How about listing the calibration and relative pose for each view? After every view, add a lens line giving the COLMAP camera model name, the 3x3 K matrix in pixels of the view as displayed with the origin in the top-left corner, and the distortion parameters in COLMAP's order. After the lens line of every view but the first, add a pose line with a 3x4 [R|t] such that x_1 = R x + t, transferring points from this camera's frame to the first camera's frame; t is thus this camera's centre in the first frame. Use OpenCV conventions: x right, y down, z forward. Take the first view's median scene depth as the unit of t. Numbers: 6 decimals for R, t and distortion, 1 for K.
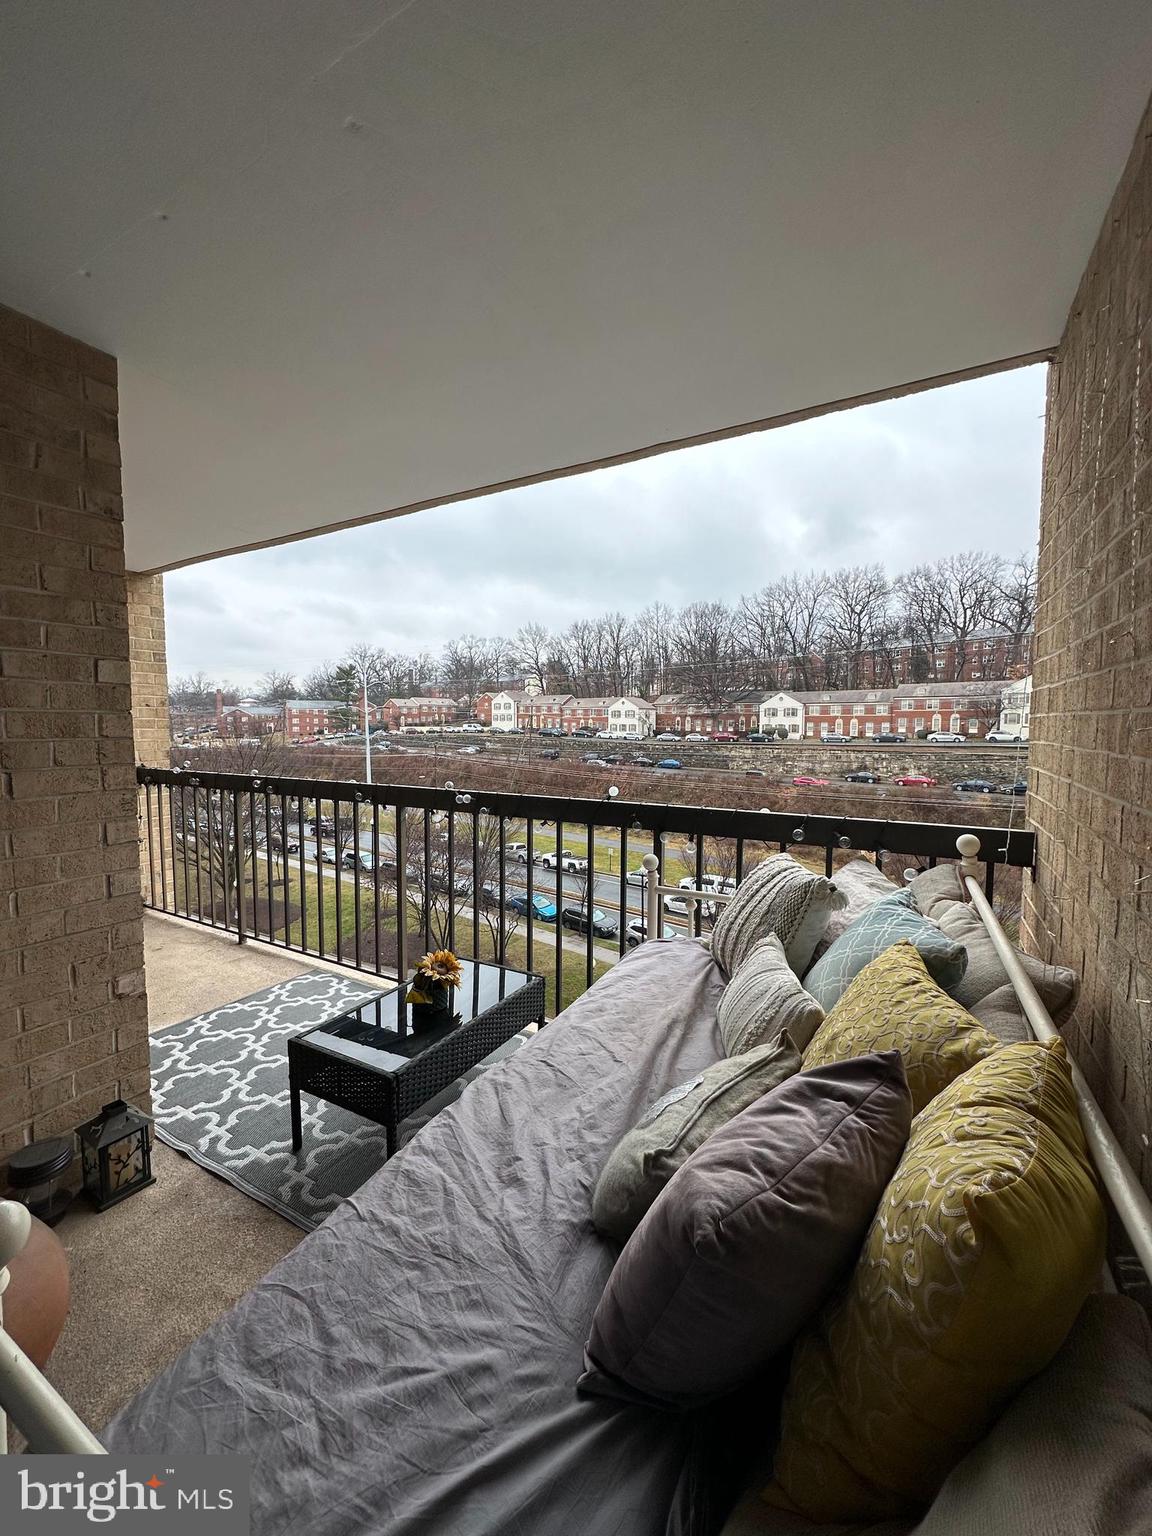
lens RADIAL K [[609.7, 0, 579.5], [0, 609.7, 764.0], [0, 0, 1]] dist [-0.003905, 0.000821]
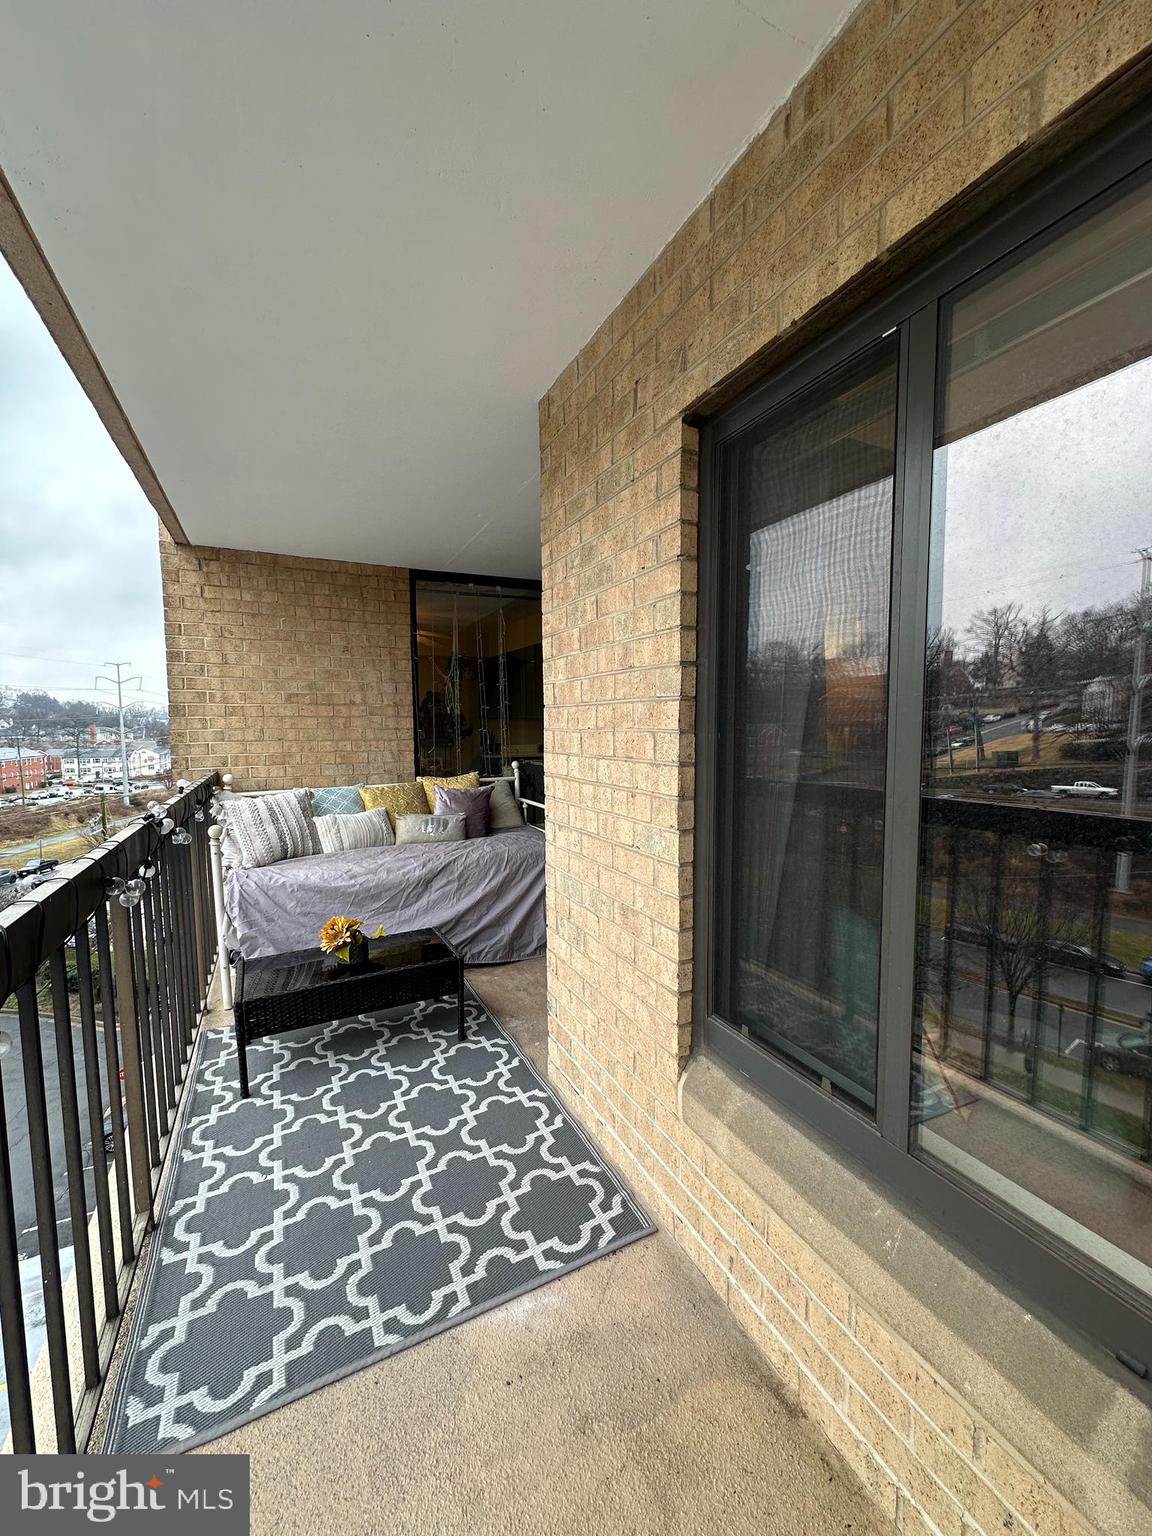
lens RADIAL K [[609.7, 0, 576.0], [0, 609.7, 770.4], [0, 0, 1]] dist [-0.003905, 0.000821]
pose [[-0.823010, -0.042526, 0.566432, -1.398264], [0.045208, 0.989127, 0.139946, -0.115473], [-0.566224, 0.140784, -0.812139, 1.861098]]
